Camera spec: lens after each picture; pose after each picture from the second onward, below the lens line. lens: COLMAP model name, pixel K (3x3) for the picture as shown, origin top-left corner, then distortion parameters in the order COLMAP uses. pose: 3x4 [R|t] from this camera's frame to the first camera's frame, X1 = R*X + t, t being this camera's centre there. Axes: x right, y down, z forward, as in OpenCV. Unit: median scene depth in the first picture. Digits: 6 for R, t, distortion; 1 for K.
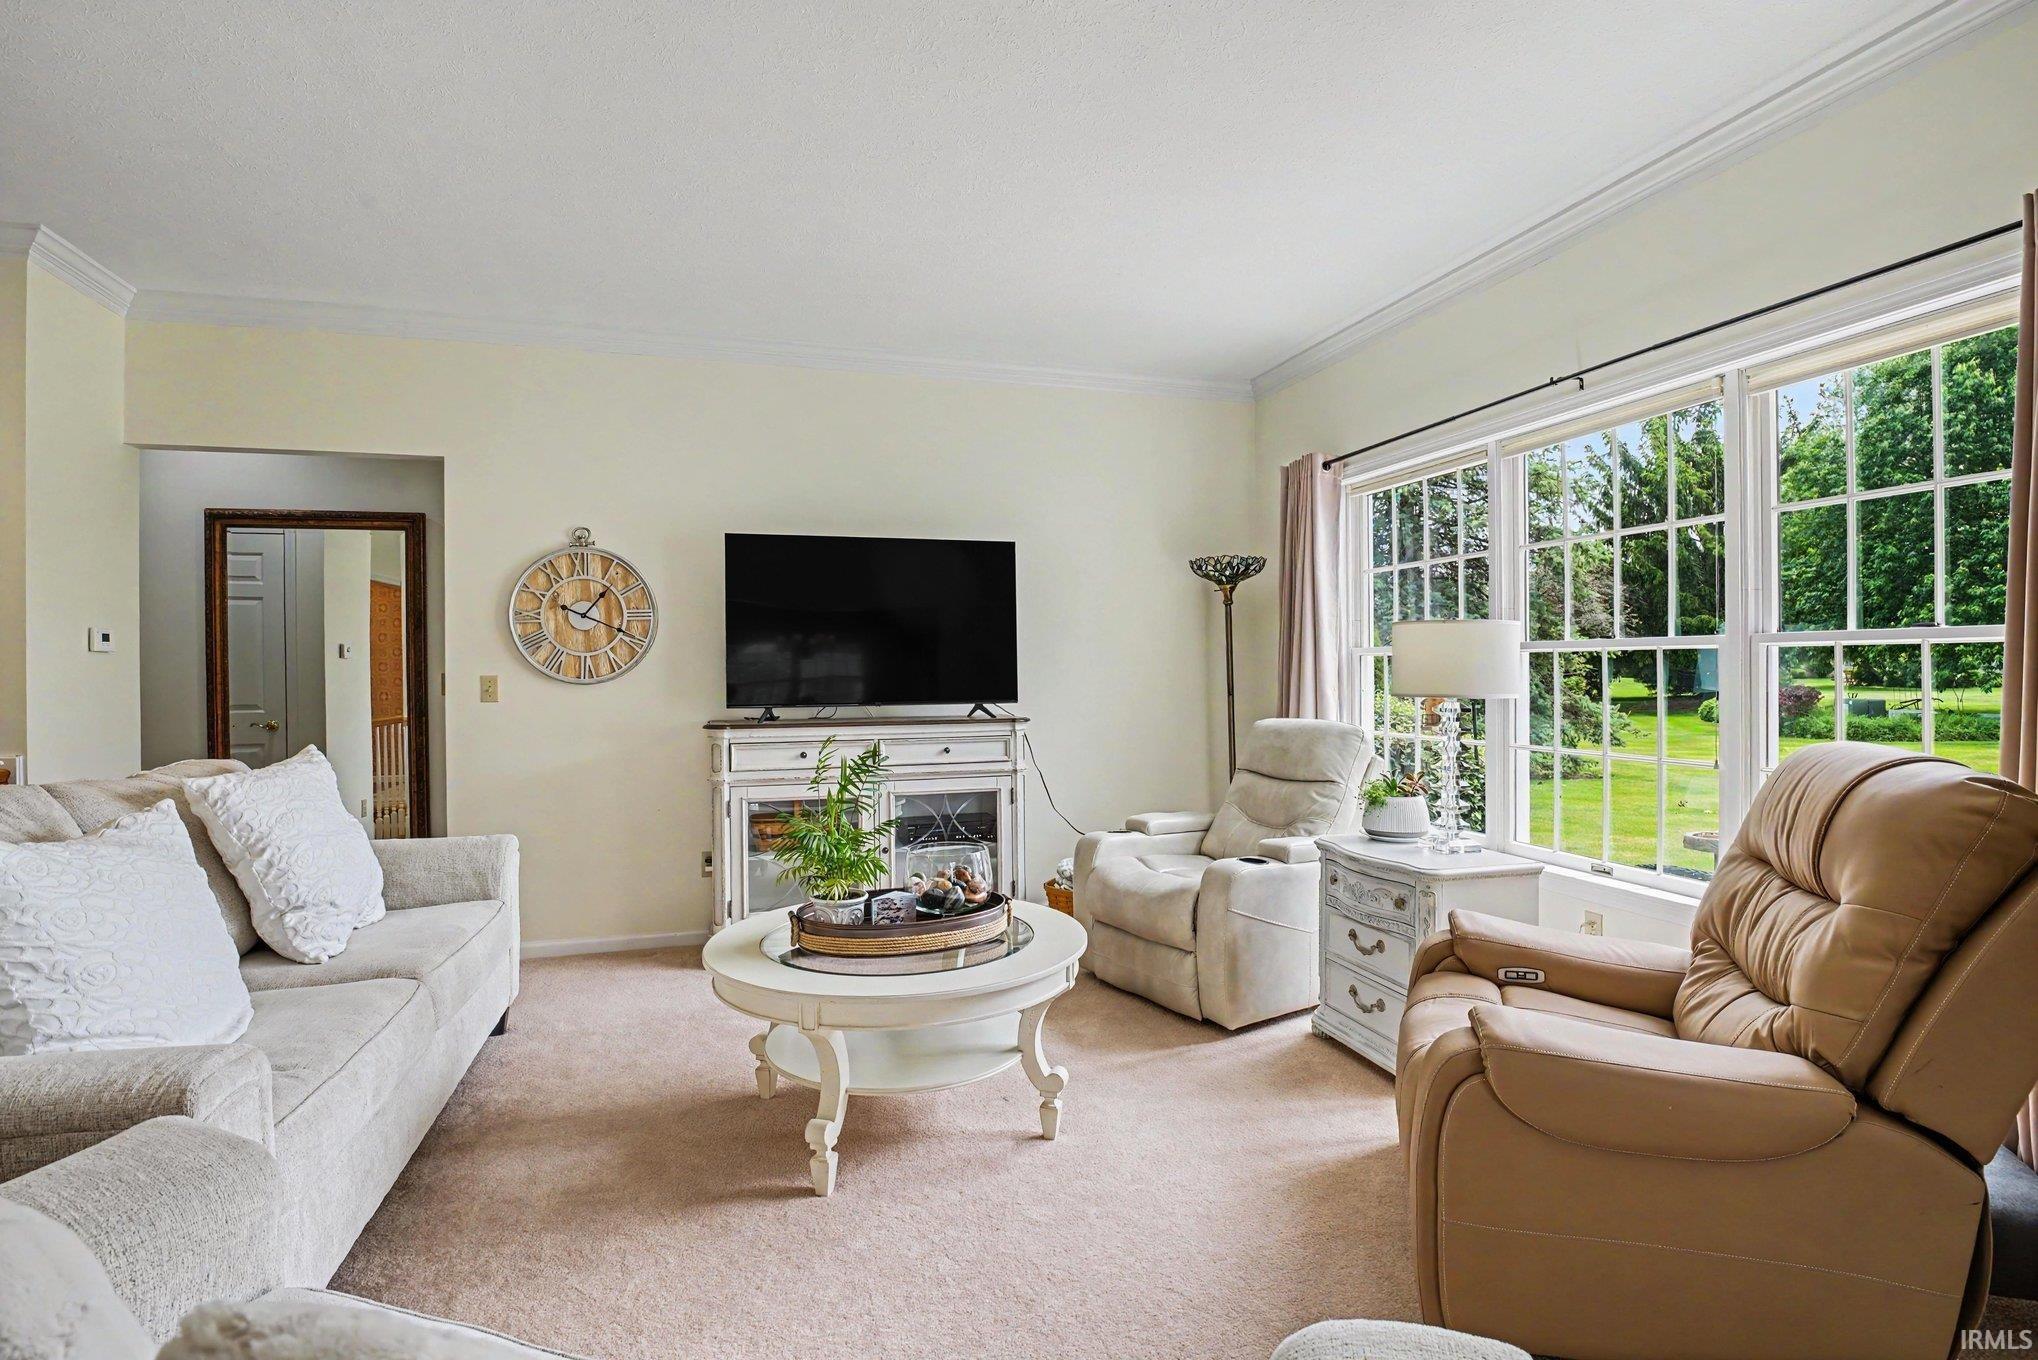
lens RADIAL K [[1015.5, 0, 1038.1], [0, 1015.5, 672.4], [0, 0, 1]] dist [-0.025704, -0.002890]
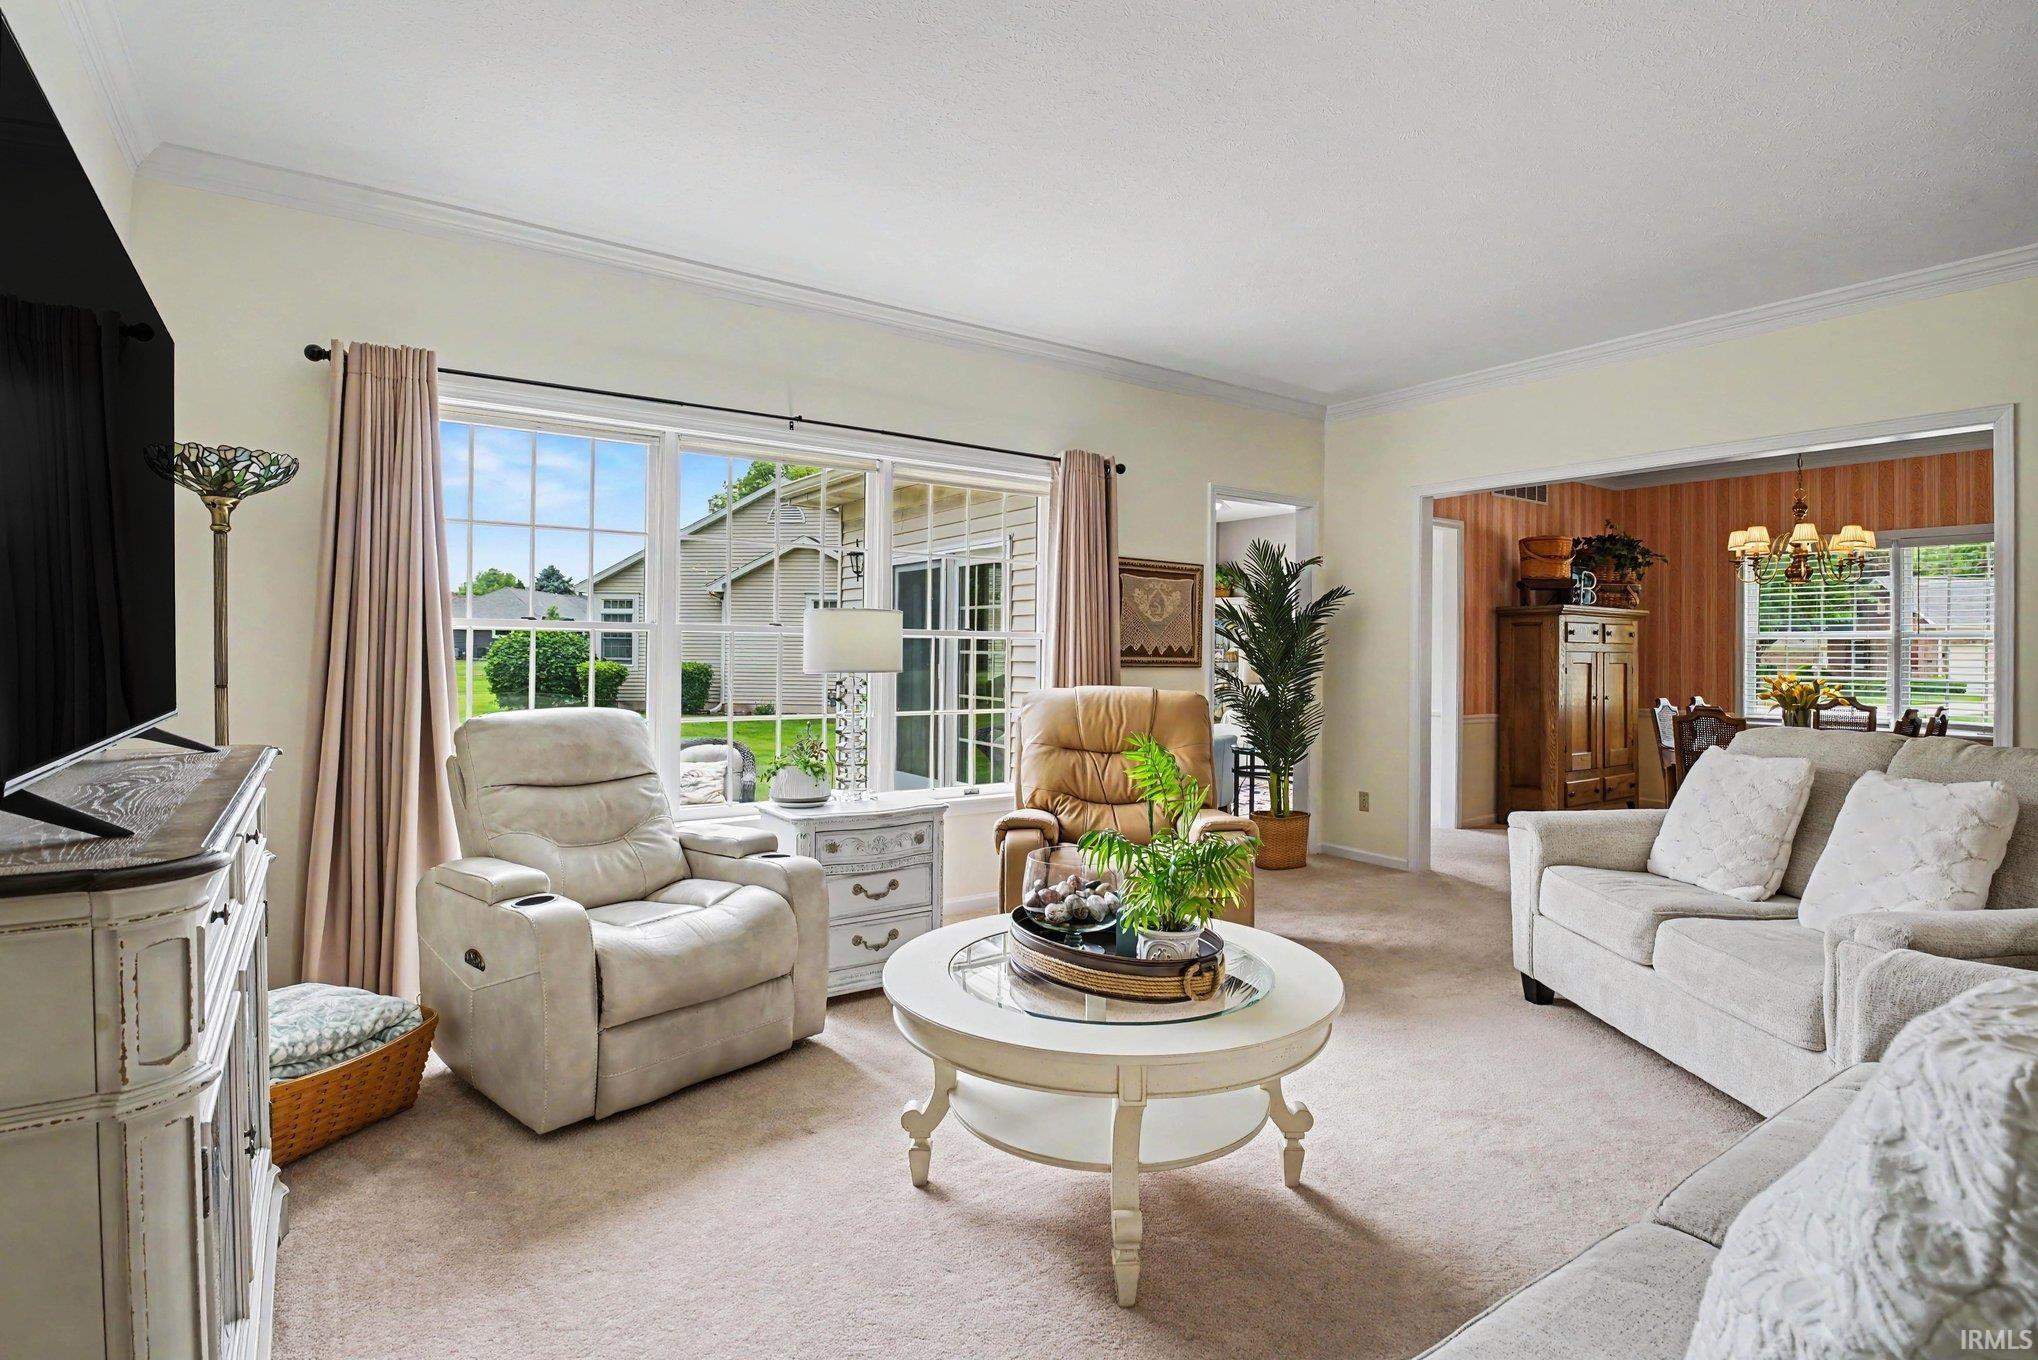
lens RADIAL K [[1015.5, 0, 1013.0], [0, 1015.5, 645.7], [0, 0, 1]] dist [-0.025704, -0.002890]
pose [[-0.293901, 0.003395, 0.955830, -0.579346], [-0.000493, 0.999993, -0.003704, -0.001475], [-0.955836, -0.001559, -0.293898, 0.847887]]
